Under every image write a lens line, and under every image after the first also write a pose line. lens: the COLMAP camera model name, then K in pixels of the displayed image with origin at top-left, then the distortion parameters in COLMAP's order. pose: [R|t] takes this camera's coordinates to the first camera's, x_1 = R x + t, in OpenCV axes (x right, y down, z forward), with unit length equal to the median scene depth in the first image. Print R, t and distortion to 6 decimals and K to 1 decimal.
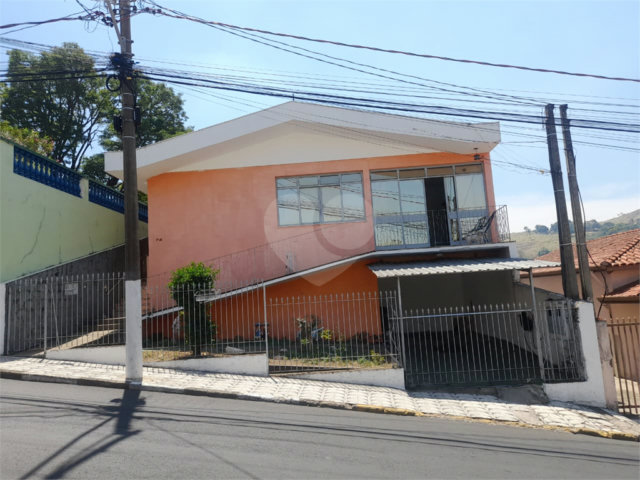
lens RADIAL K [[449.1, 0, 337.3], [0, 449.1, 237.9], [0, 0, 1]] dist [0.059809, -0.050052]
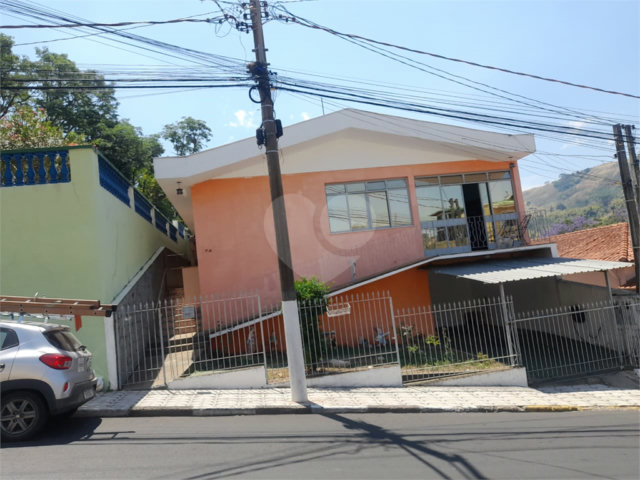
lens RADIAL K [[449.1, 0, 337.3], [0, 449.1, 237.9], [0, 0, 1]] dist [0.059809, -0.050052]
pose [[0.976197, -0.028393, 0.215017, -0.505327], [0.025221, 0.999529, 0.017481, -0.049524], [-0.215412, -0.011642, 0.976454, 0.038602]]
